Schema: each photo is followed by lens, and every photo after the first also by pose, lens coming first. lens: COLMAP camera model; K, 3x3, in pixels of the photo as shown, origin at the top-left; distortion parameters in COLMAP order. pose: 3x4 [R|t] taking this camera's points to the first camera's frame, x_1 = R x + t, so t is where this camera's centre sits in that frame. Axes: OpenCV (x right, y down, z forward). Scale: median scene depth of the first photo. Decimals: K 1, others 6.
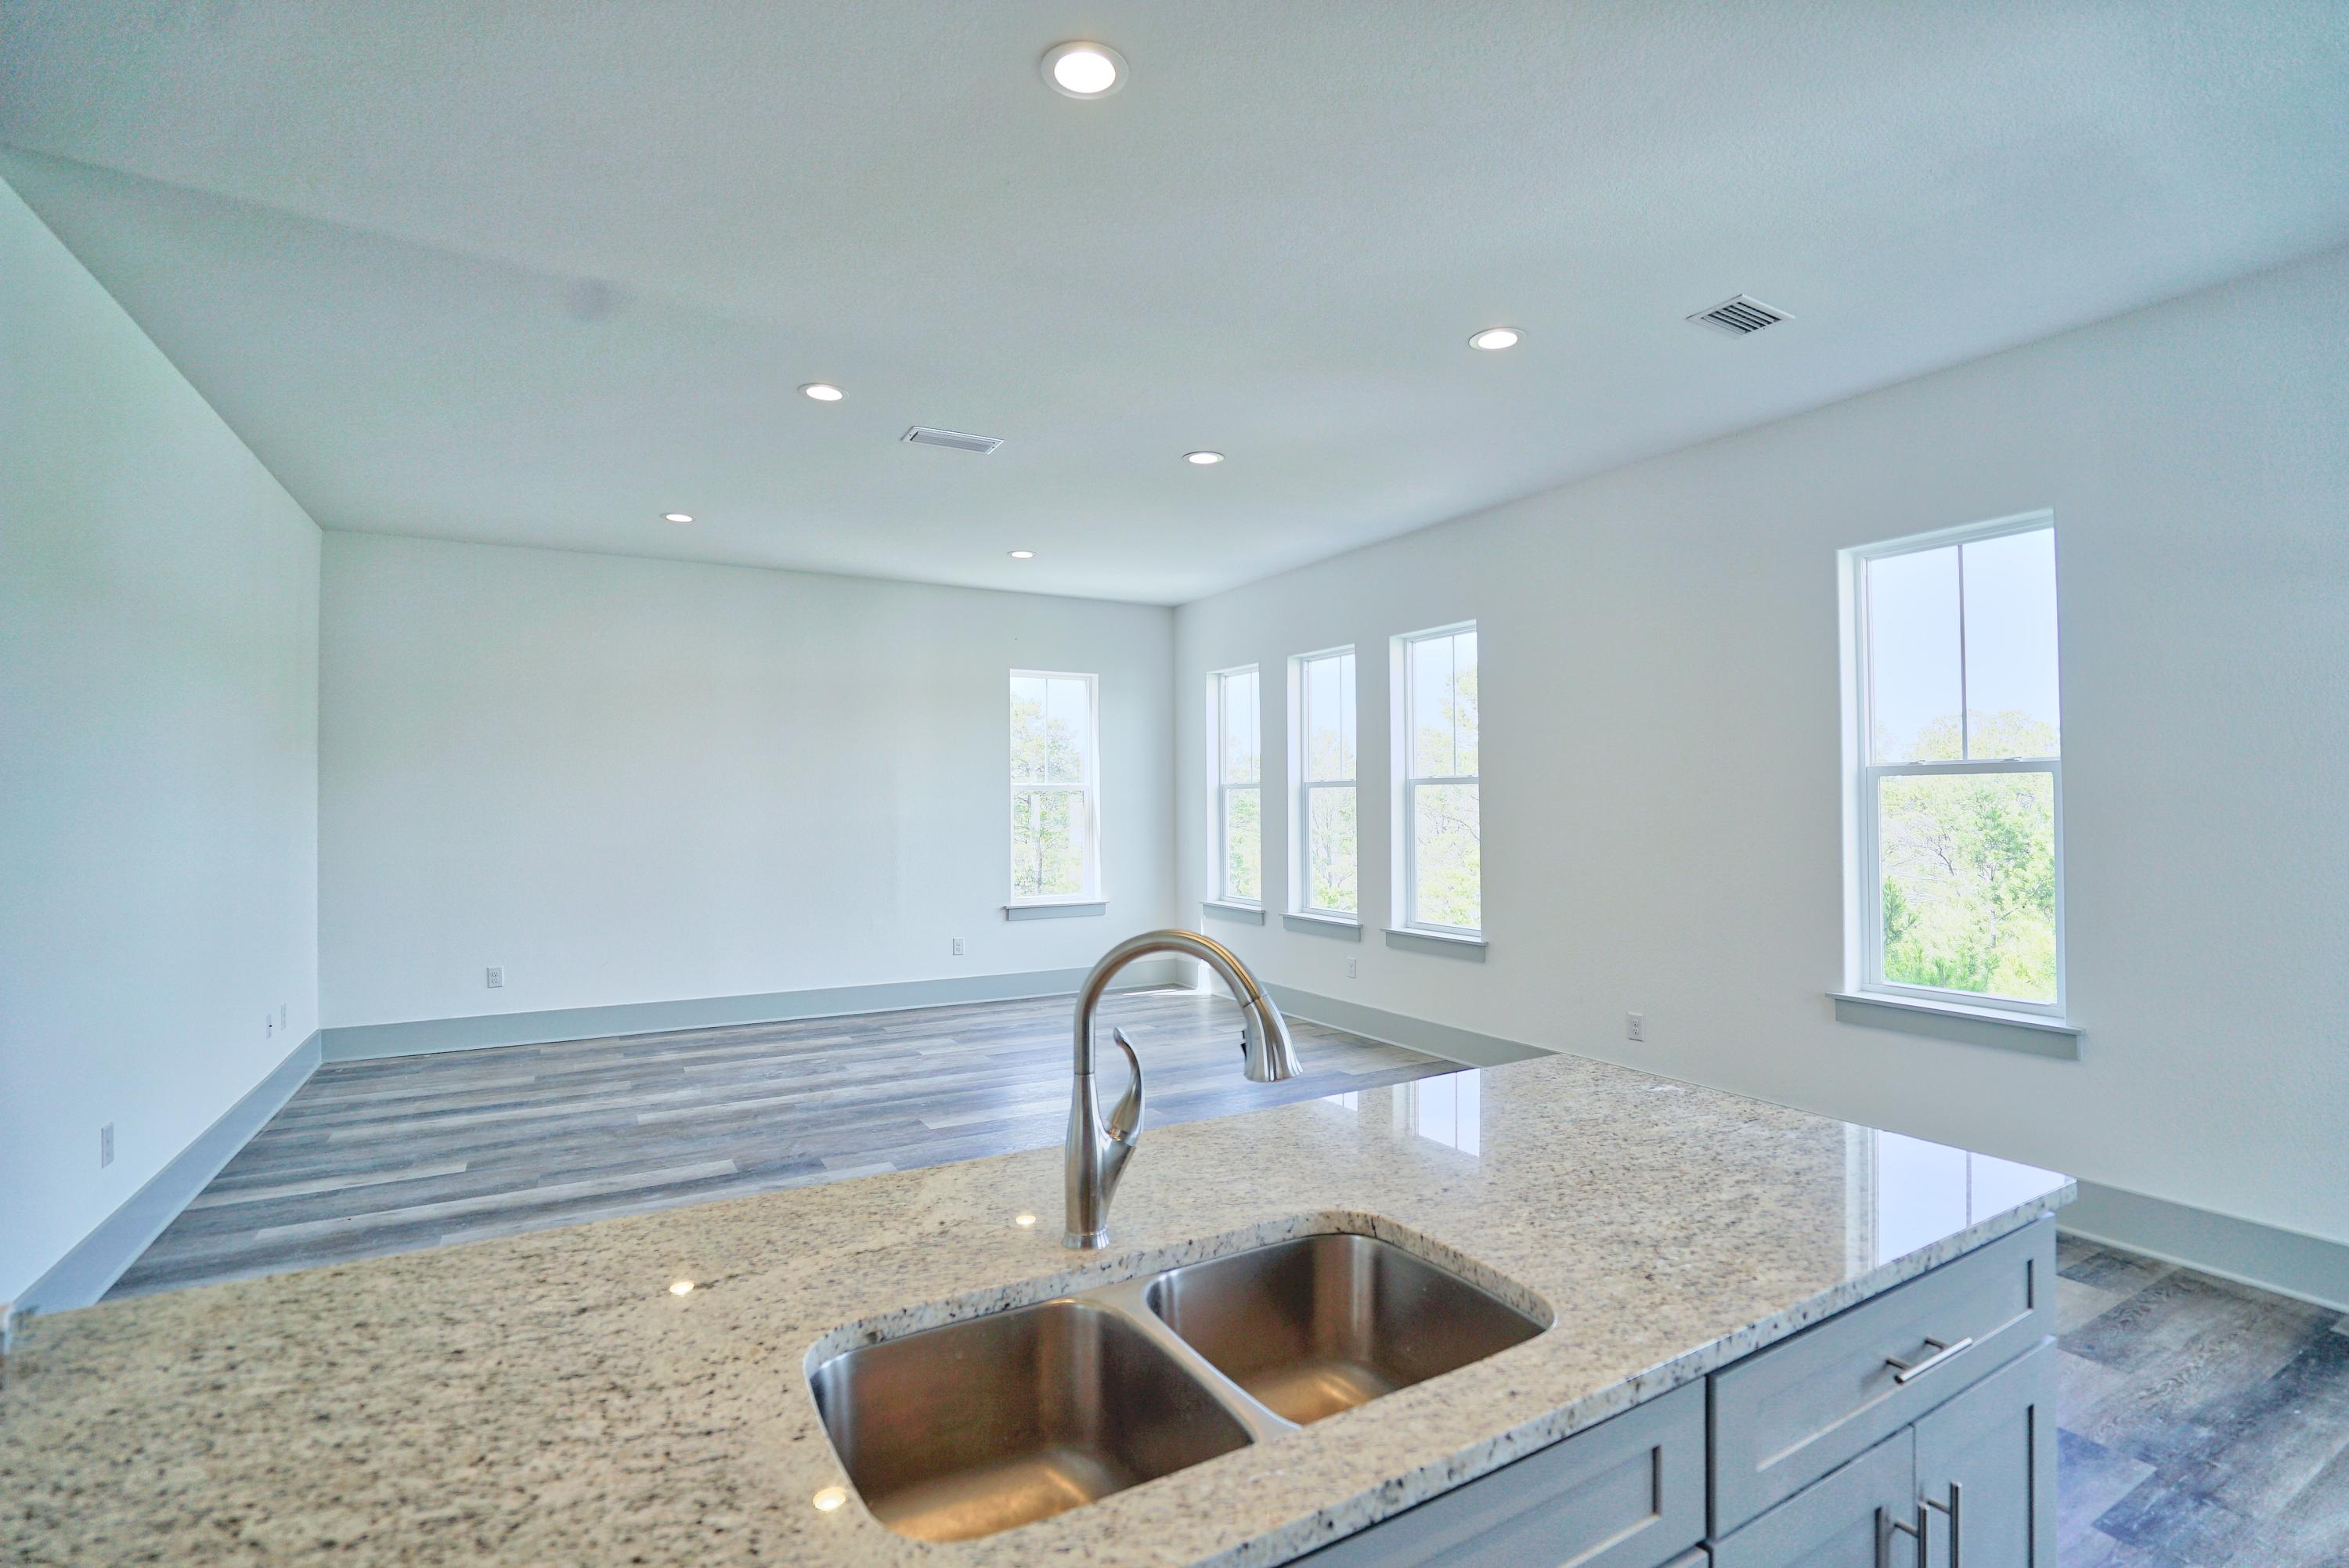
lens RADIAL K [[1081.2, 0, 1174.5], [0, 1081.2, 784.0], [0, 0, 1]] dist [-0.047459, 0.013838]
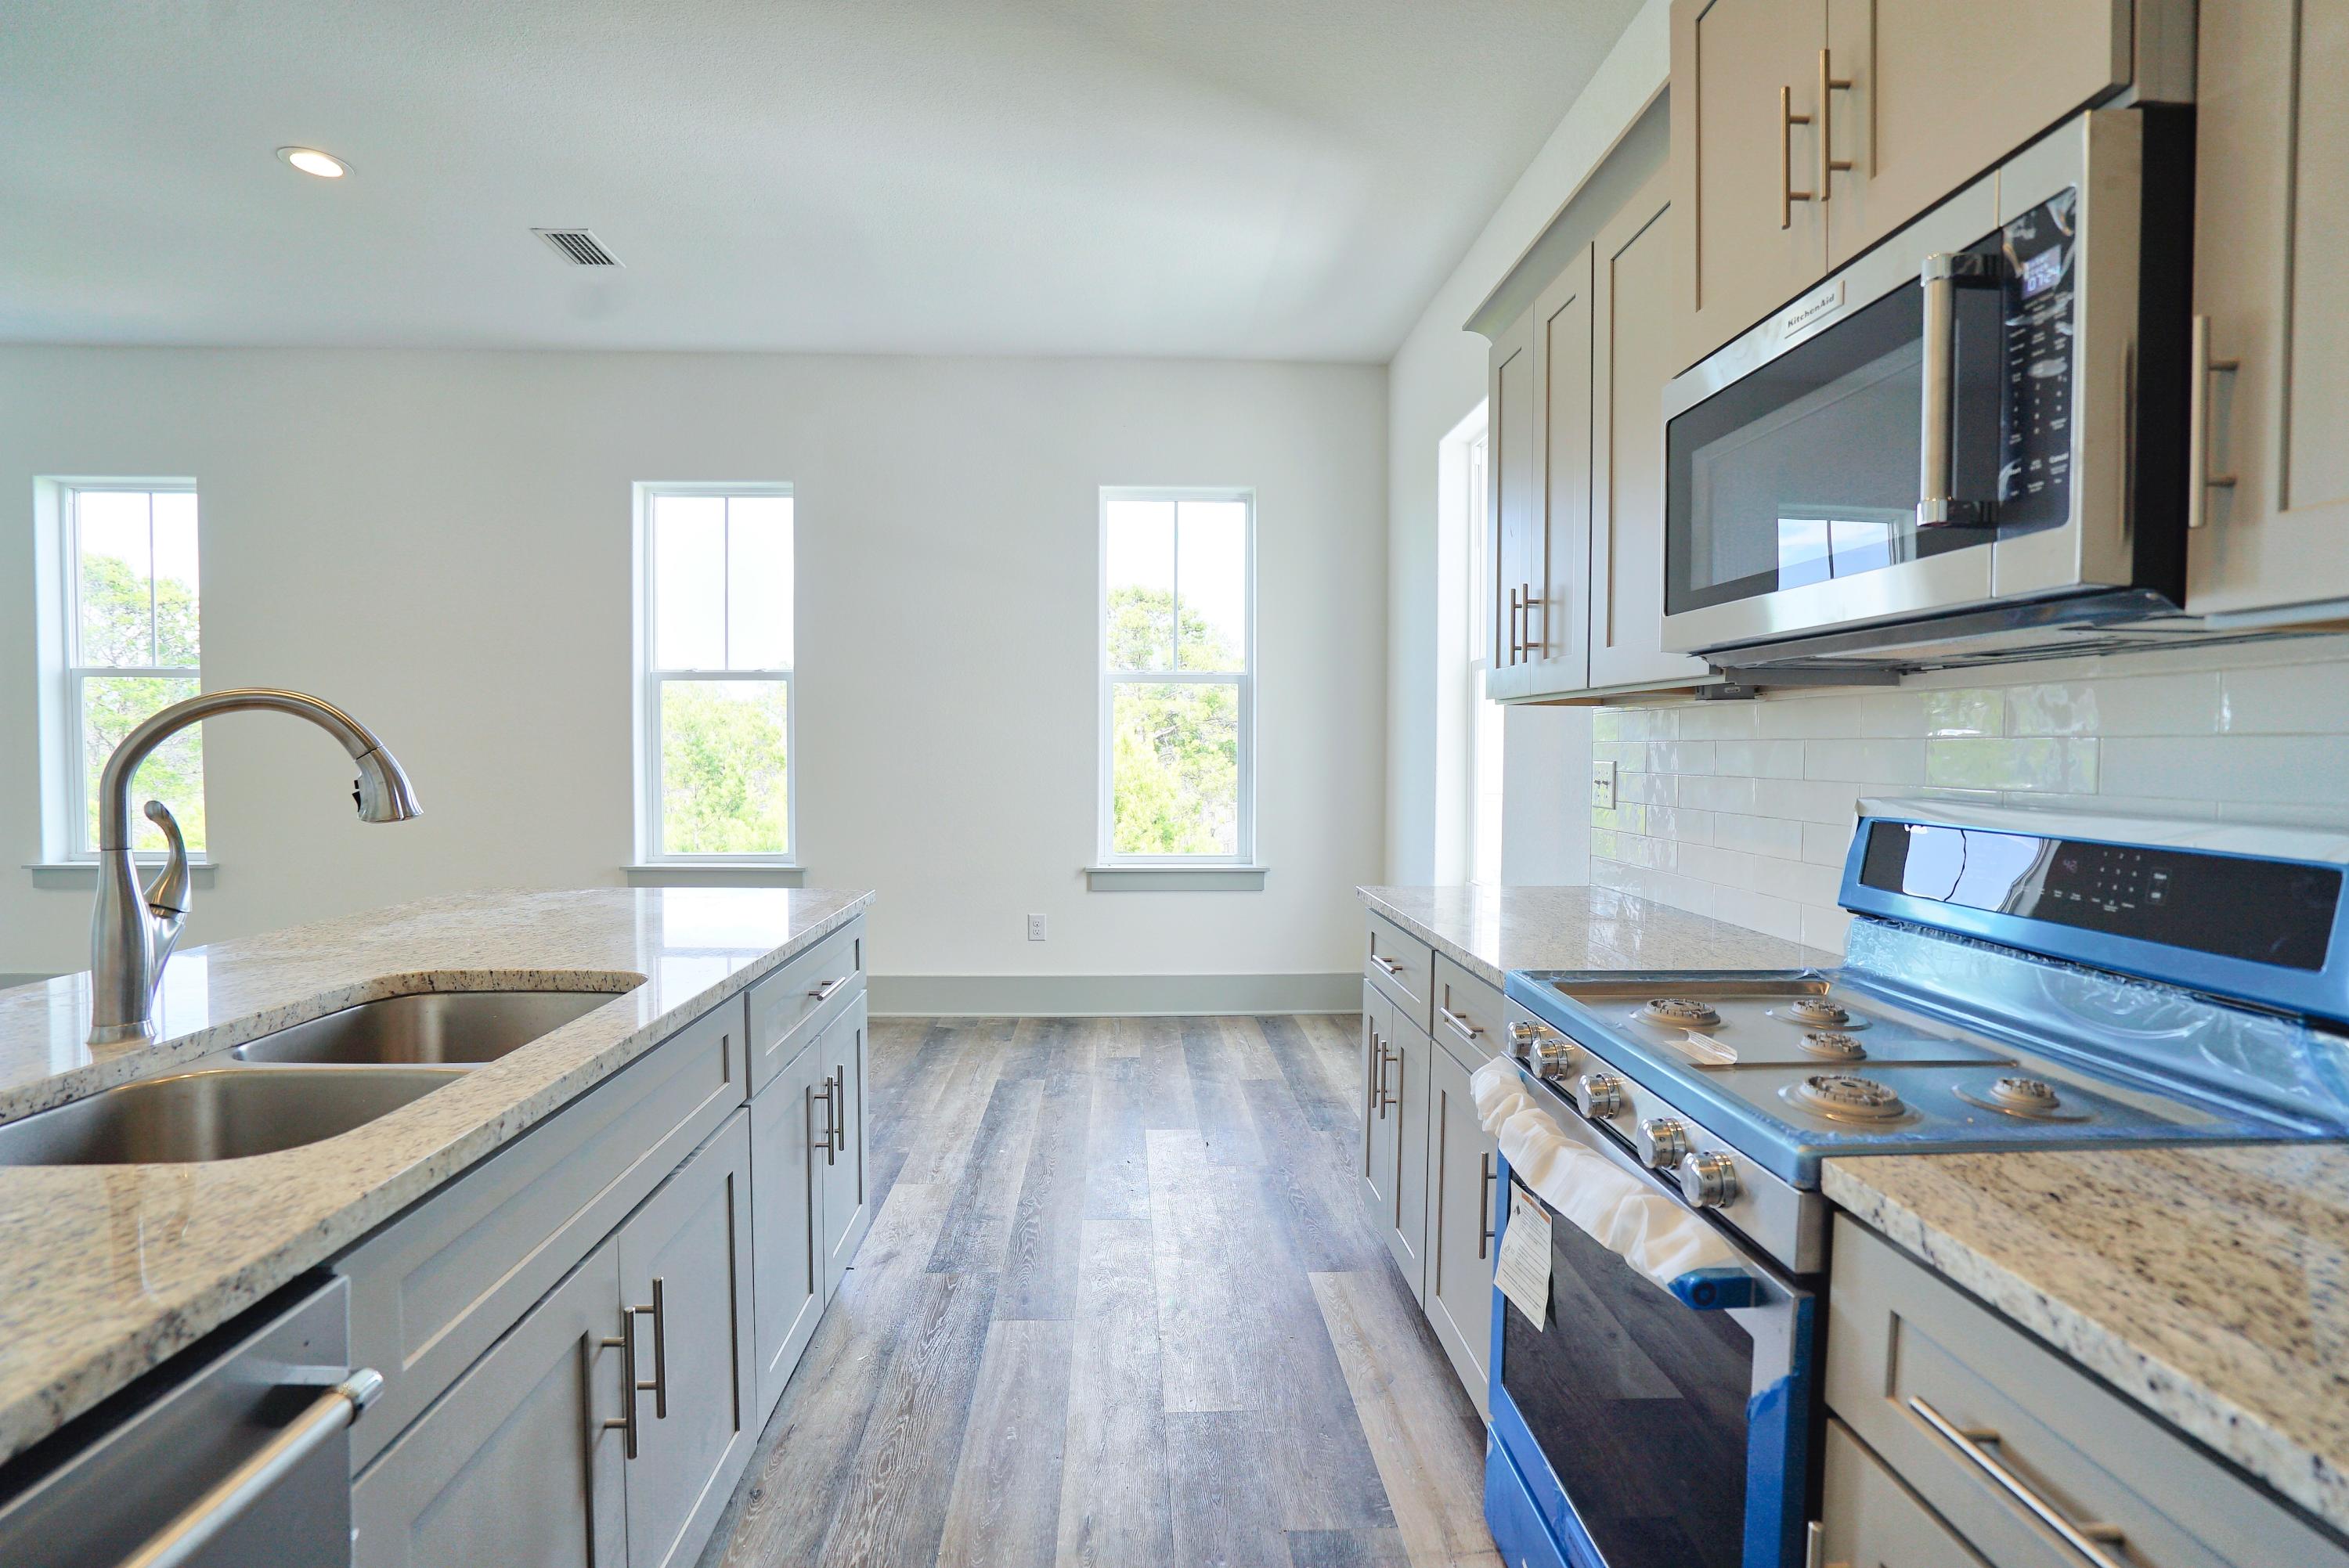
lens RADIAL K [[1081.2, 0, 1174.5], [0, 1081.2, 784.0], [0, 0, 1]] dist [-0.047459, 0.013838]
pose [[0.450217, -0.021969, 0.892649, -0.290538], [-0.021872, 0.999126, 0.035620, 0.103361], [-0.892651, -0.035561, 0.449343, -0.107713]]
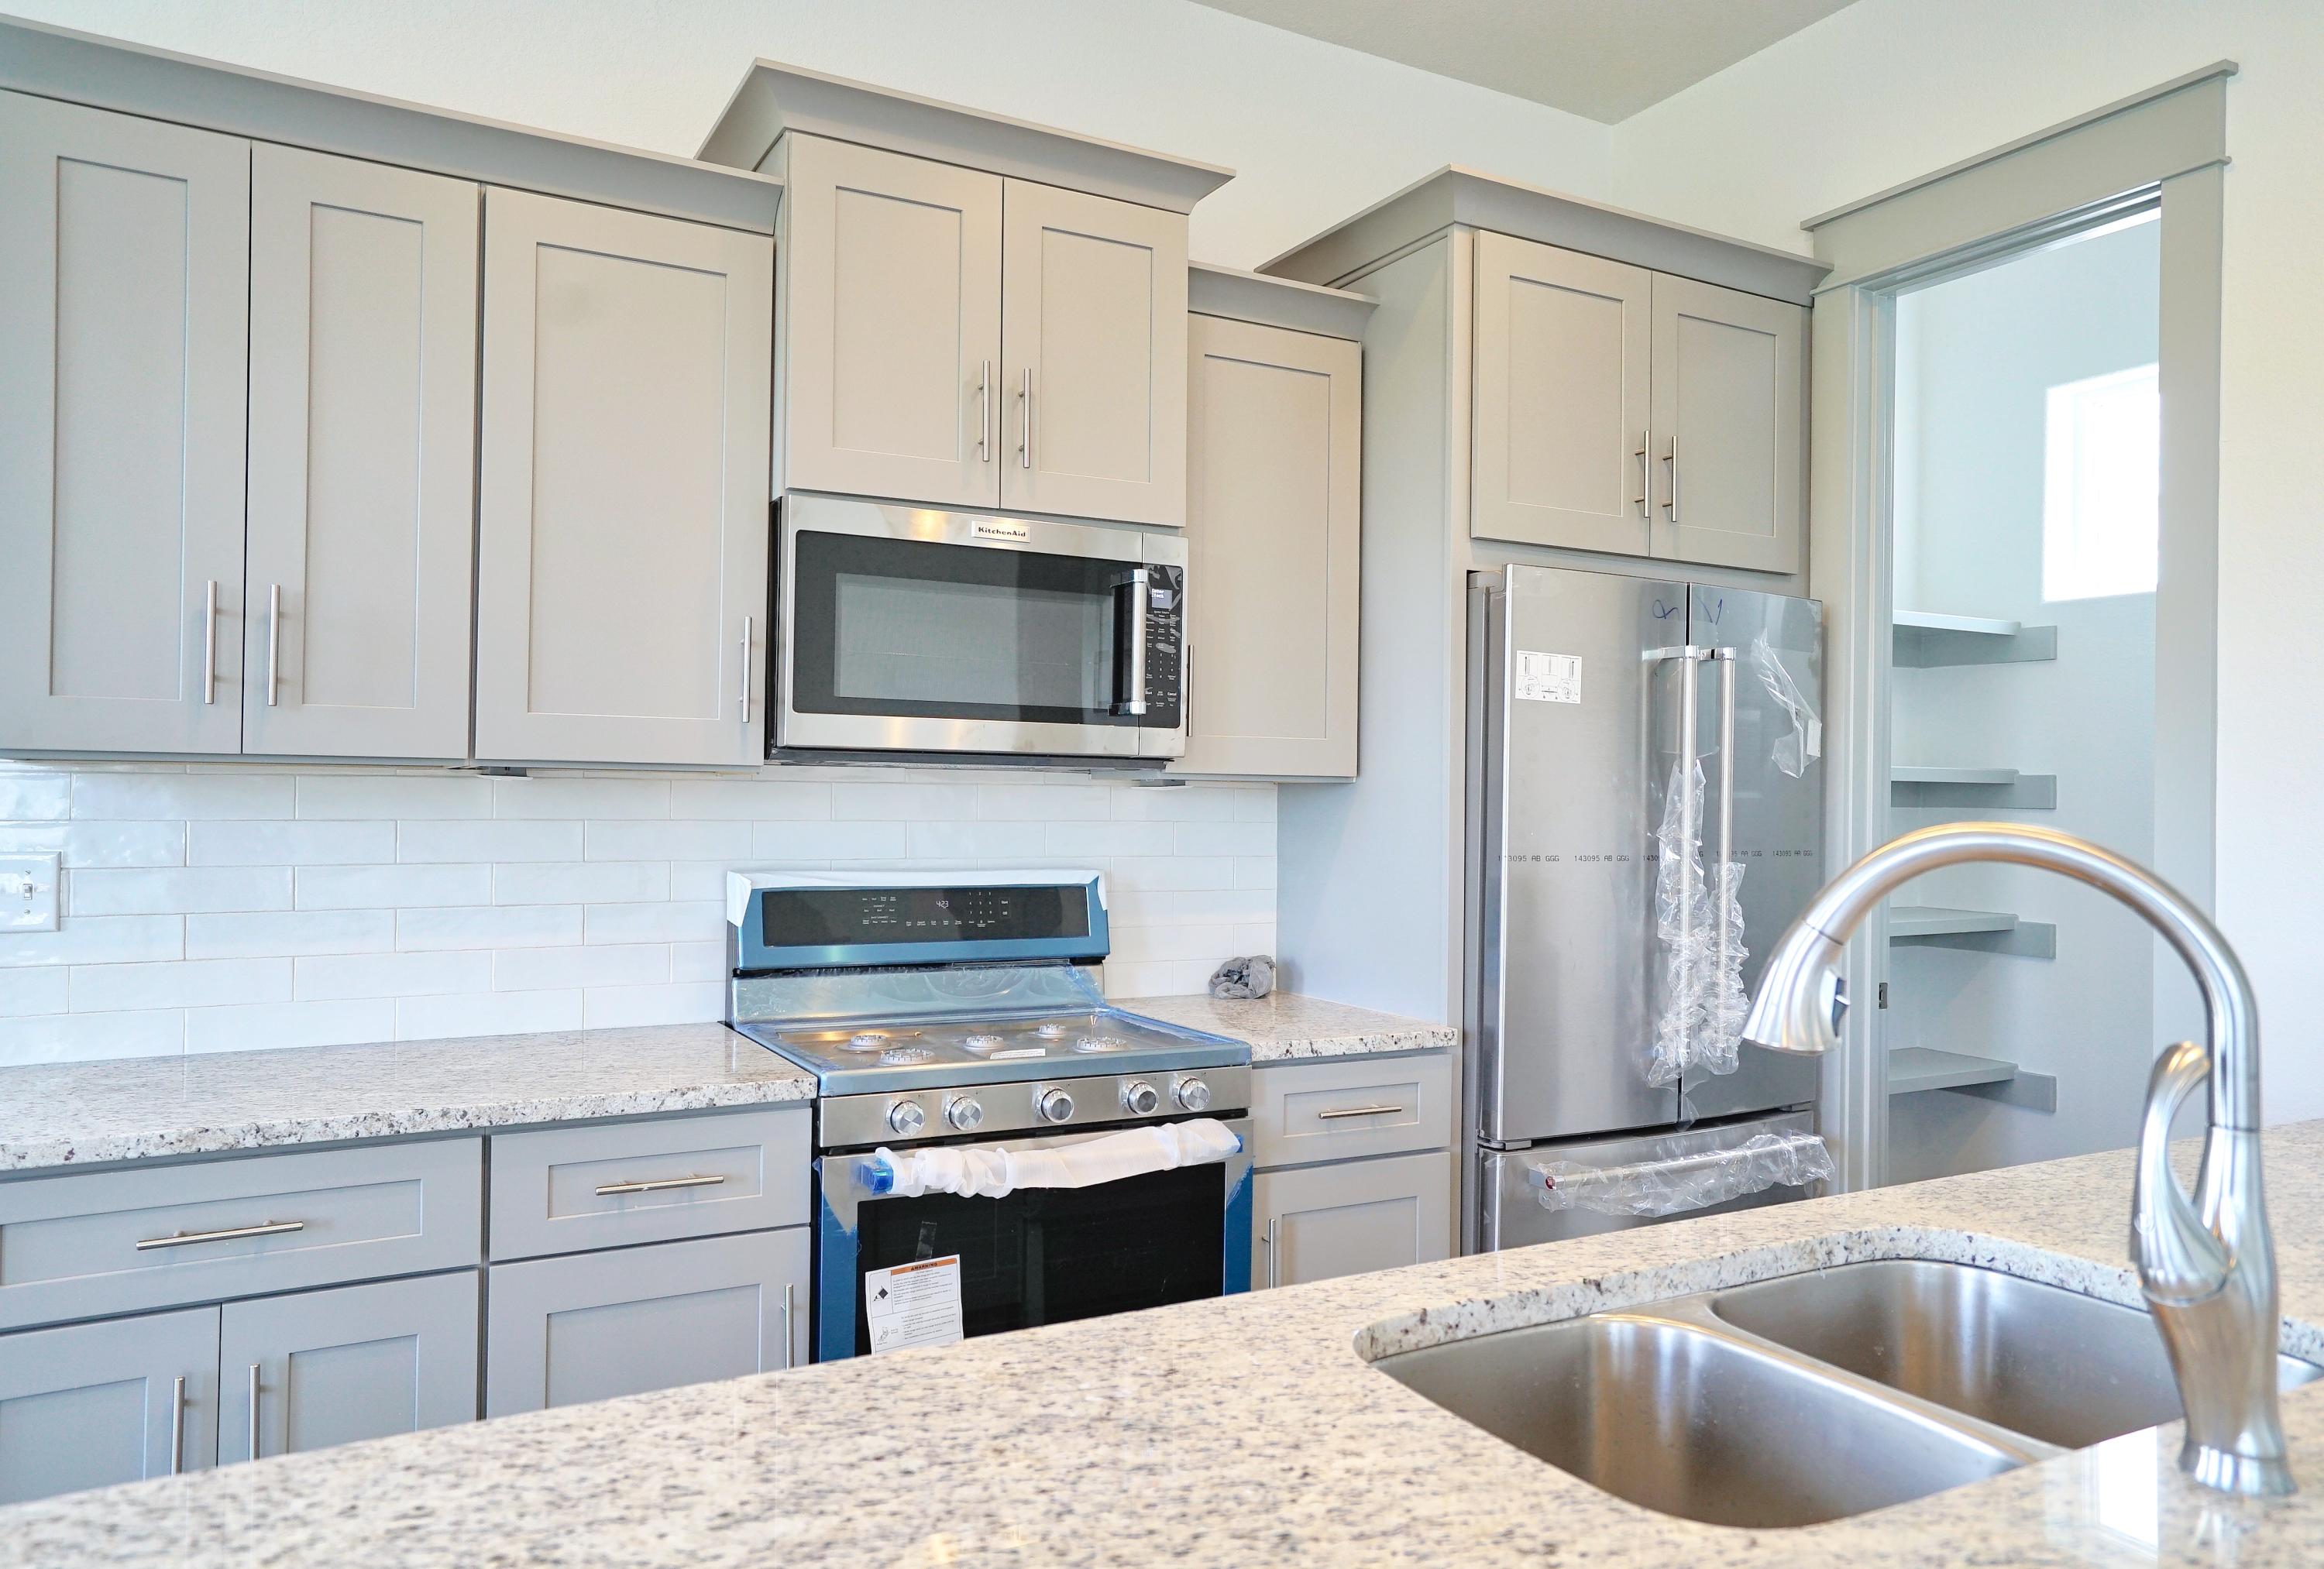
lens RADIAL K [[1587.6, 0, 1162.0], [0, 1587.6, 784.5], [0, 0, 1]] dist [-0.002160, -0.000292]
pose [[-0.999947, -0.006746, 0.007817, 0.256310], [-0.006911, 0.999750, -0.021245, 0.082214], [-0.007672, -0.021298, -0.999744, 1.104795]]
